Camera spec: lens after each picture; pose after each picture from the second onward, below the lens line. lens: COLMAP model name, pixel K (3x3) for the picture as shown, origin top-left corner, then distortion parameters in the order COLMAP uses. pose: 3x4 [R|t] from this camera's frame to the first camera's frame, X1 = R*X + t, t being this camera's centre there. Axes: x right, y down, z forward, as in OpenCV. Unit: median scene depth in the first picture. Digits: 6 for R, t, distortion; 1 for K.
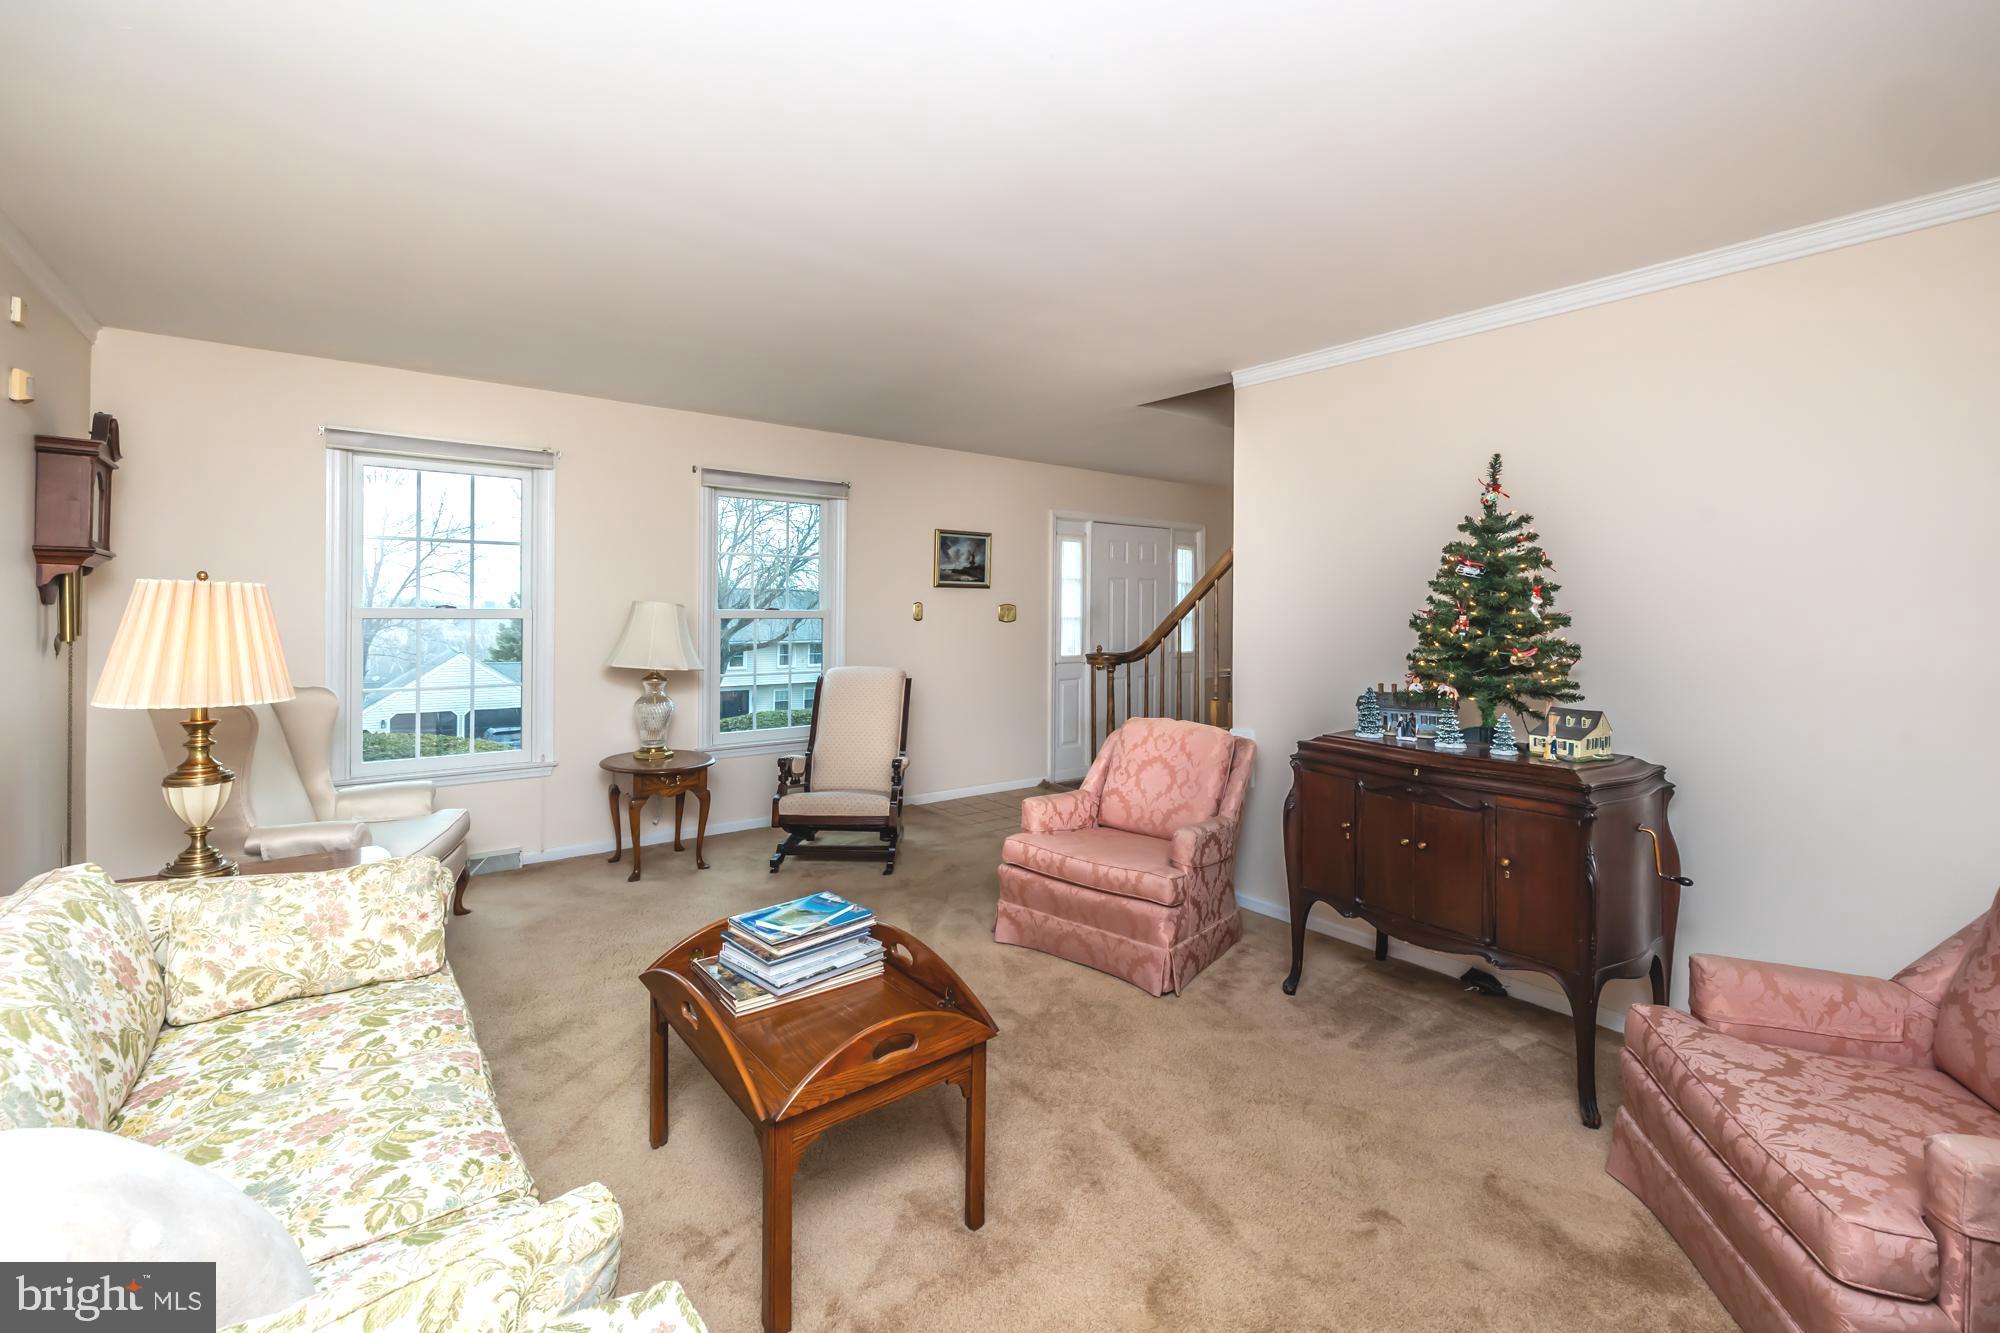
lens RADIAL K [[864.1, 0, 1001.3], [0, 864.1, 617.0], [0, 0, 1]] dist [-0.002691, -0.000105]
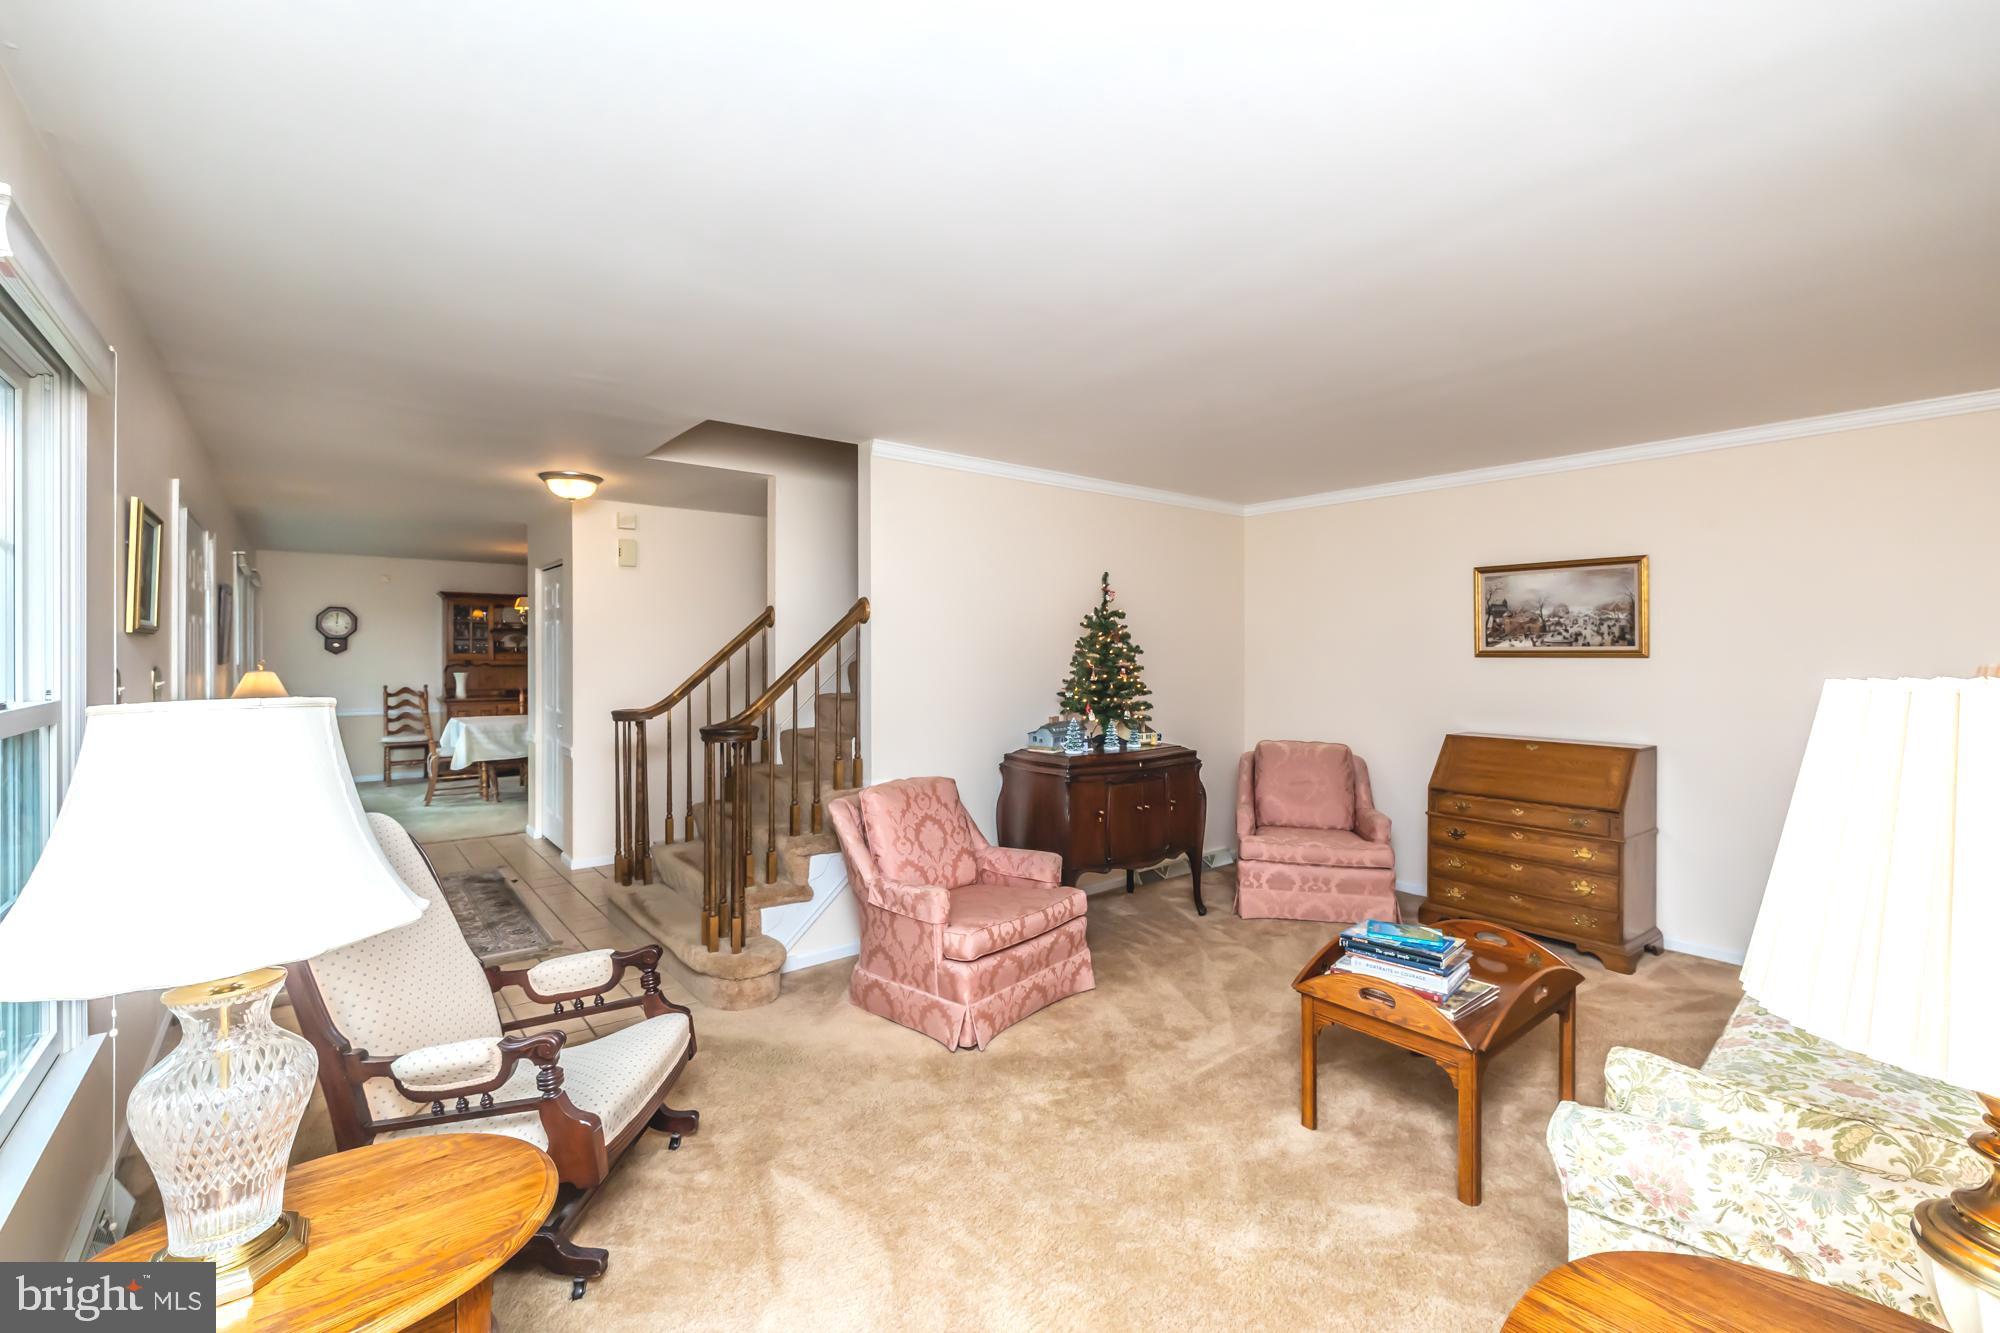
lens RADIAL K [[841.5, 0, 1002.7], [0, 841.5, 650.6], [0, 0, 1]] dist [0.001675, 0.000240]
pose [[0.007821, -0.011344, 0.999905, -1.072358], [0.012915, 0.999853, 0.011243, -0.056613], [-0.999886, 0.012826, 0.007966, 1.188616]]
